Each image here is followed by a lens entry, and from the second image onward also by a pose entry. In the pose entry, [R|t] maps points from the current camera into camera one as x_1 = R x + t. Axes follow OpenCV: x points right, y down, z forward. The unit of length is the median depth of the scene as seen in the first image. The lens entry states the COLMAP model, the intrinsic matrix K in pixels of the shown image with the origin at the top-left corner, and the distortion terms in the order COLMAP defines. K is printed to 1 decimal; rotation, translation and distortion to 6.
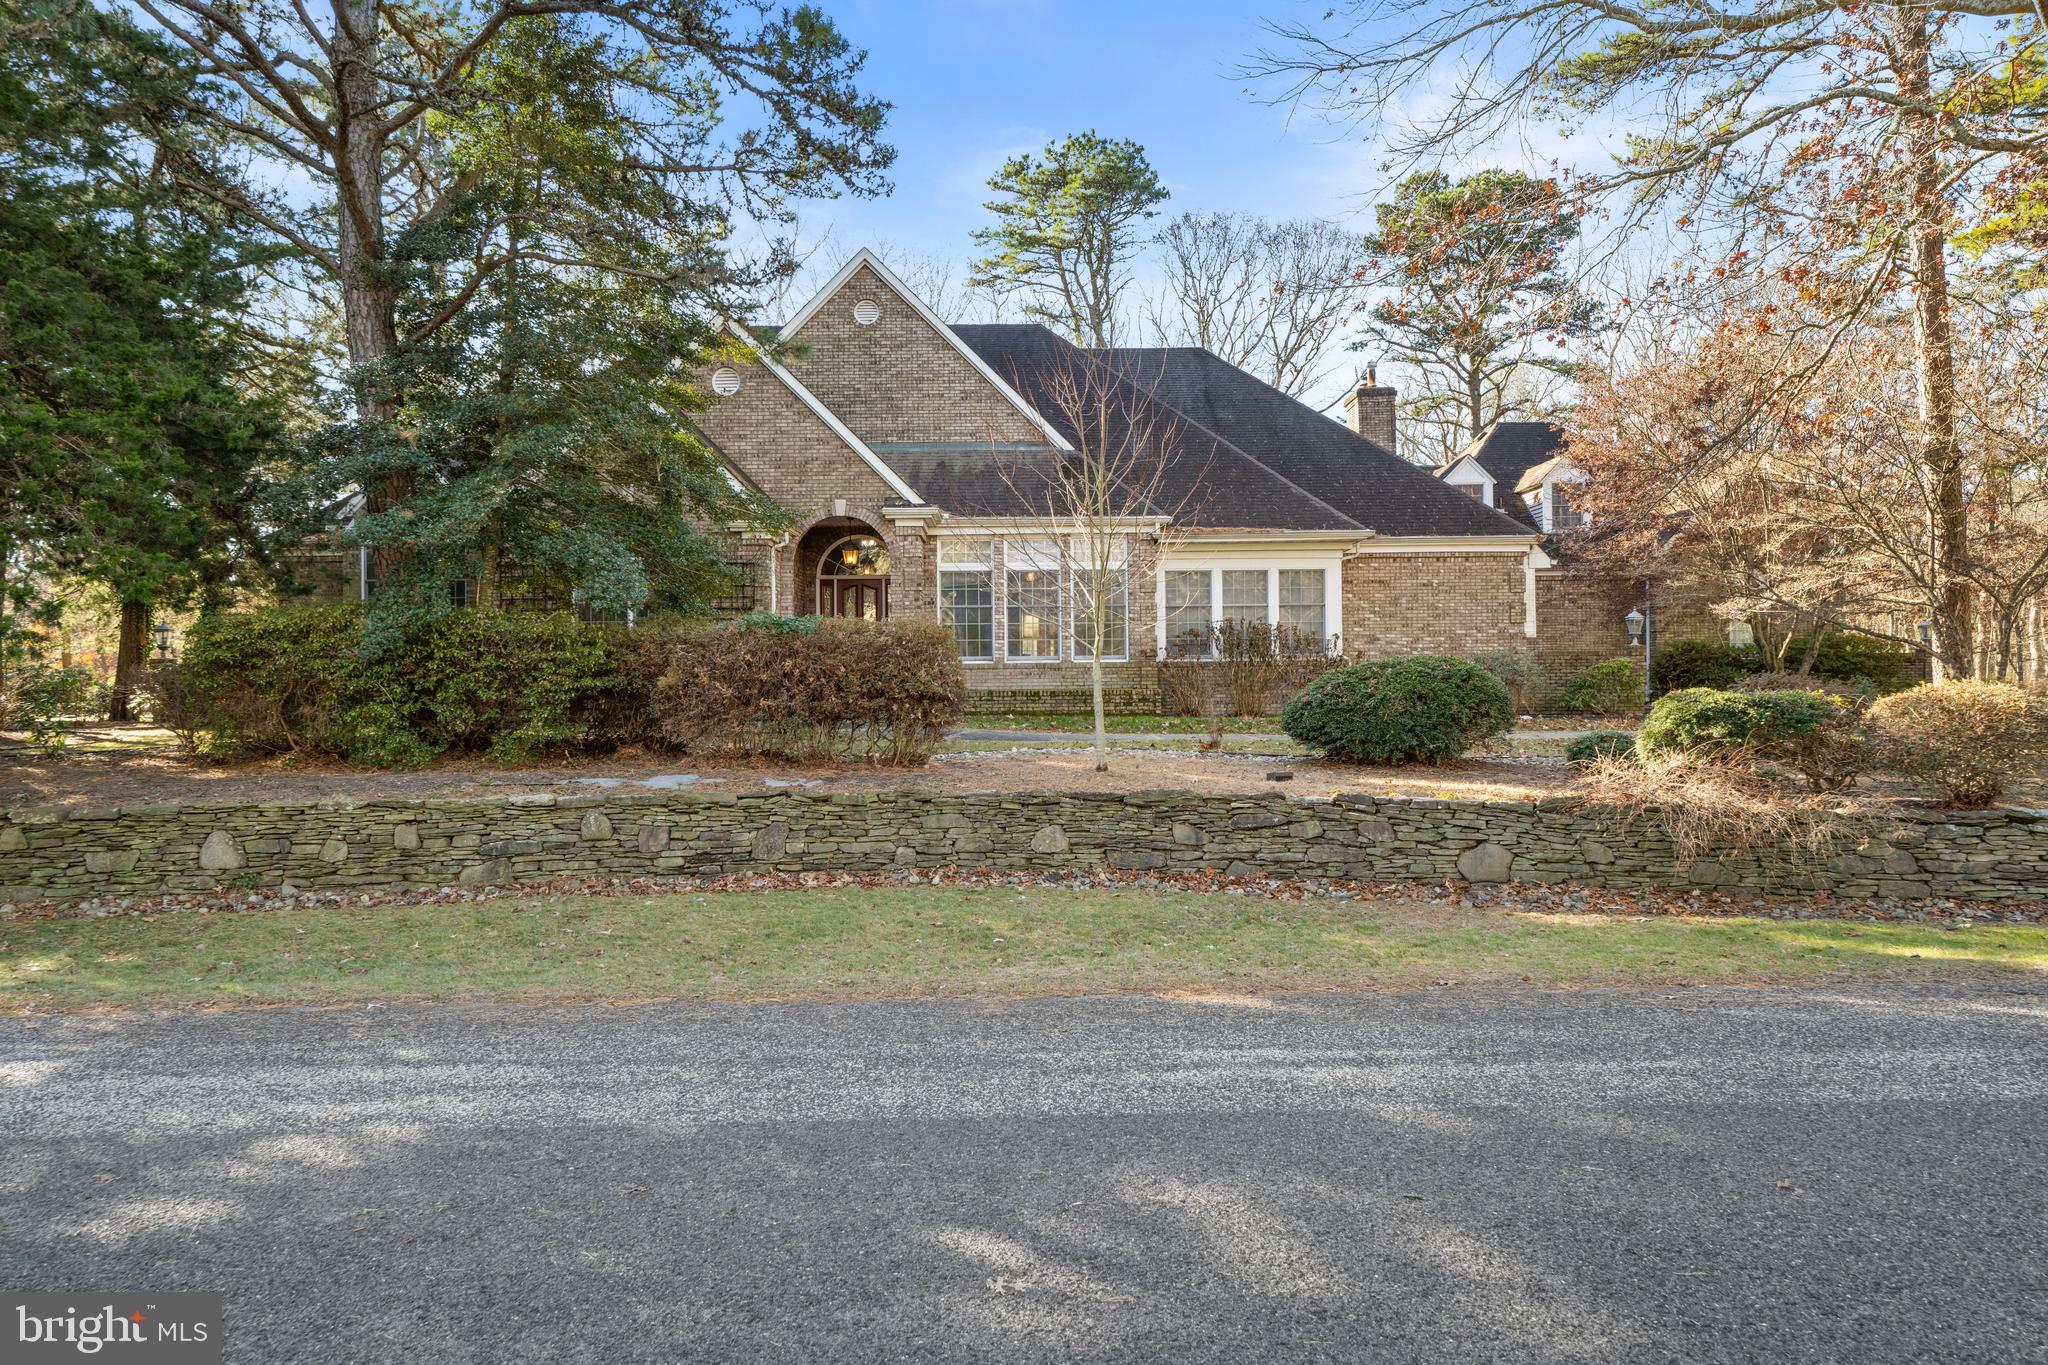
lens RADIAL K [[1416.7, 0, 1024.1], [0, 1416.7, 681.3], [0, 0, 1]] dist [-0.000429, 0.000033]
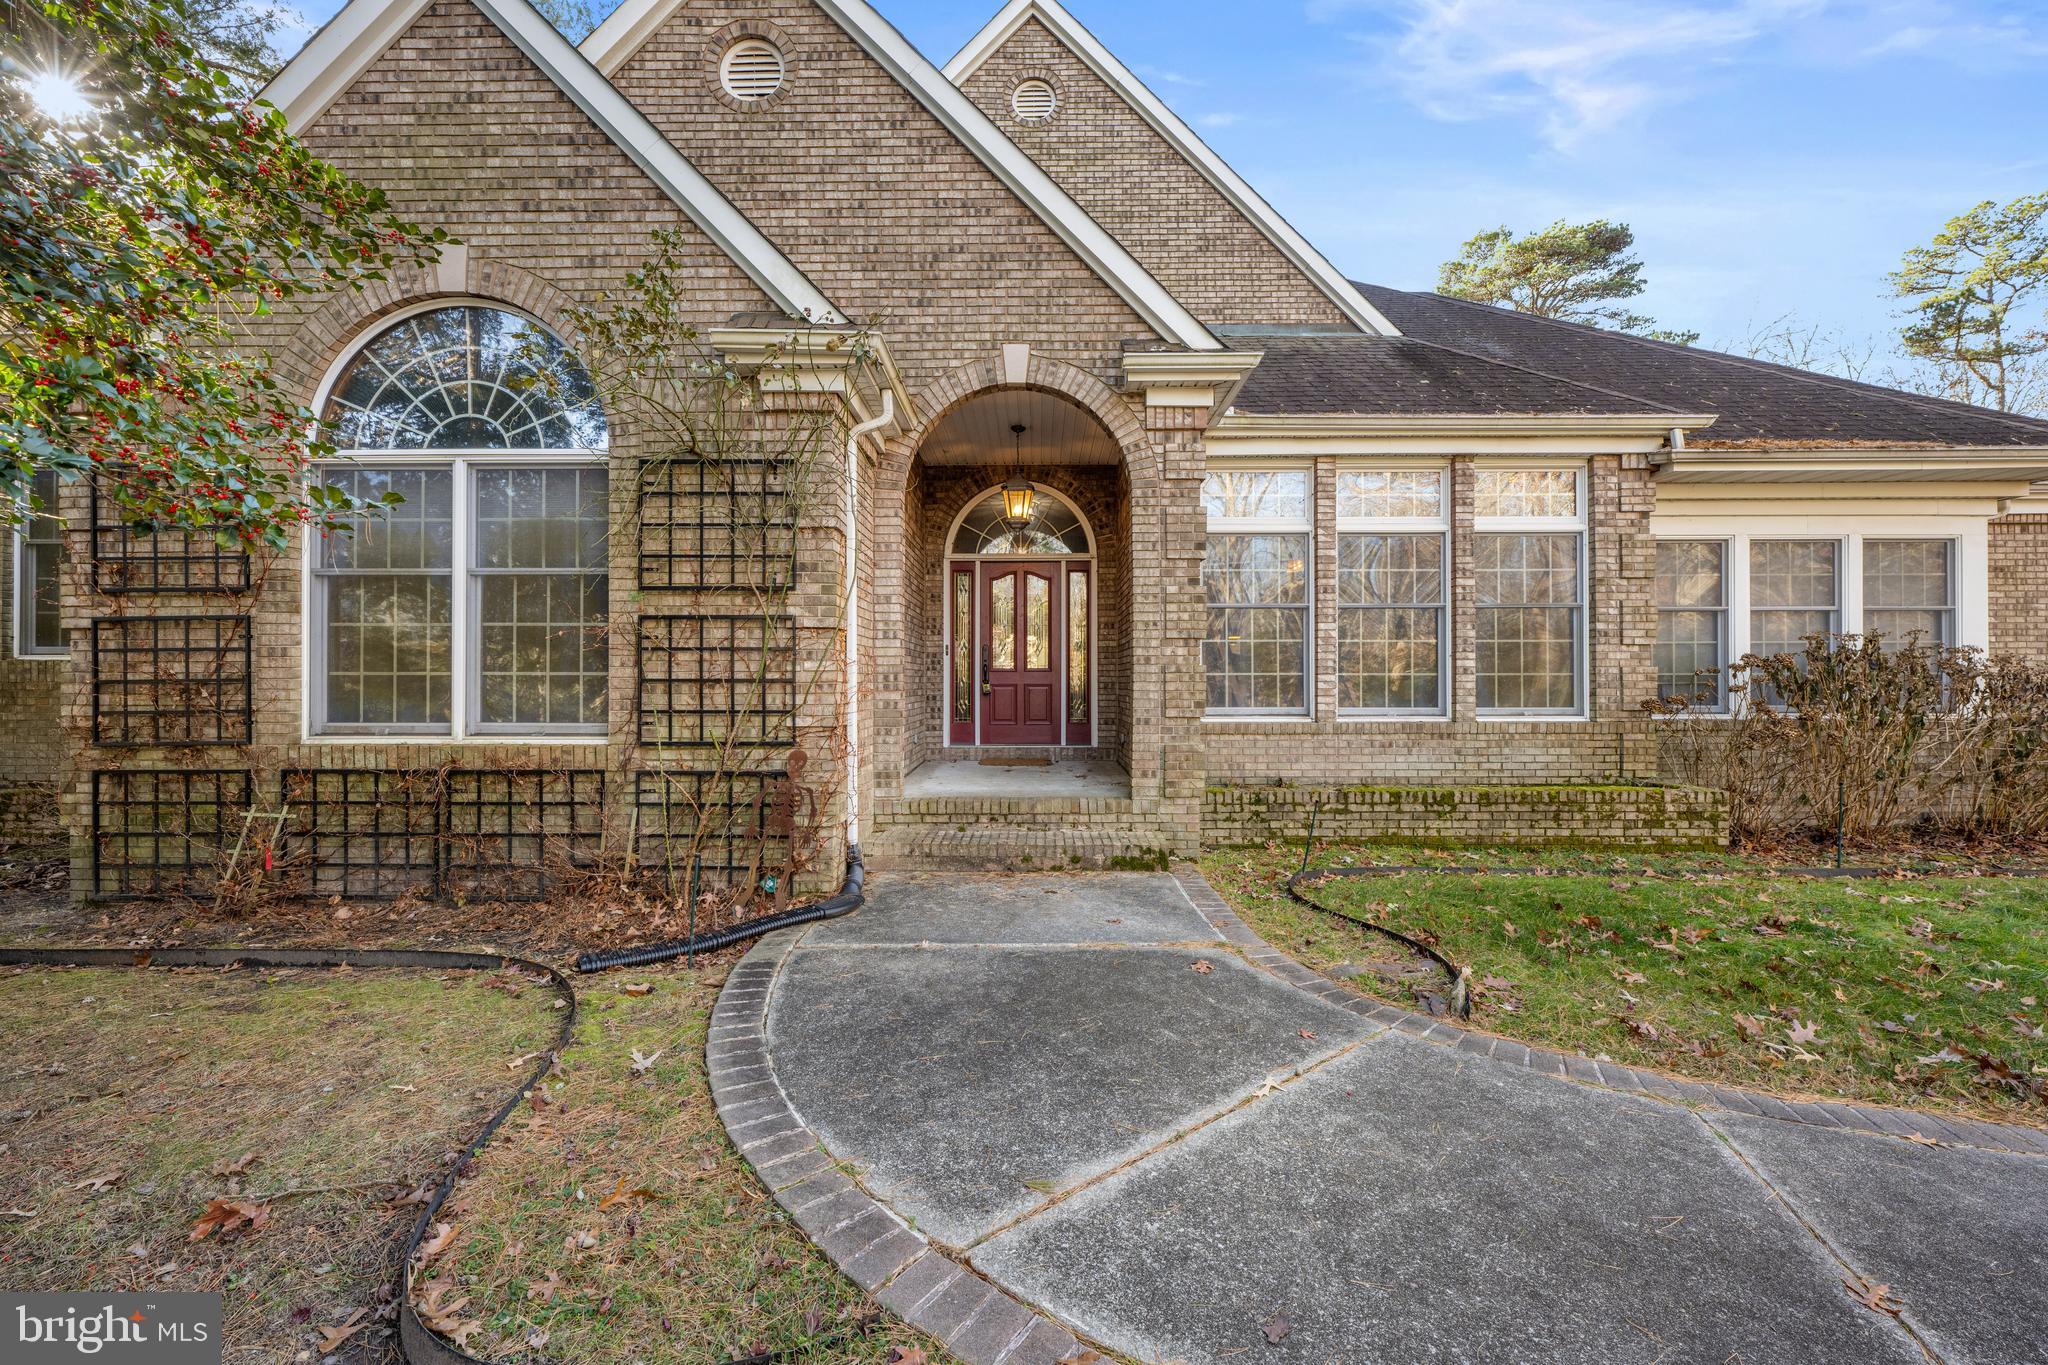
lens RADIAL K [[827.3, 0, 1024.1], [0, 827.3, 676.5], [0, 0, 1]] dist [0.000397, 0.000067]
pose [[0.999875, 0.009872, -0.012385, -0.116997], [-0.009941, 0.999935, -0.005502, -0.025755], [0.012330, 0.005624, 0.999908, 0.713471]]
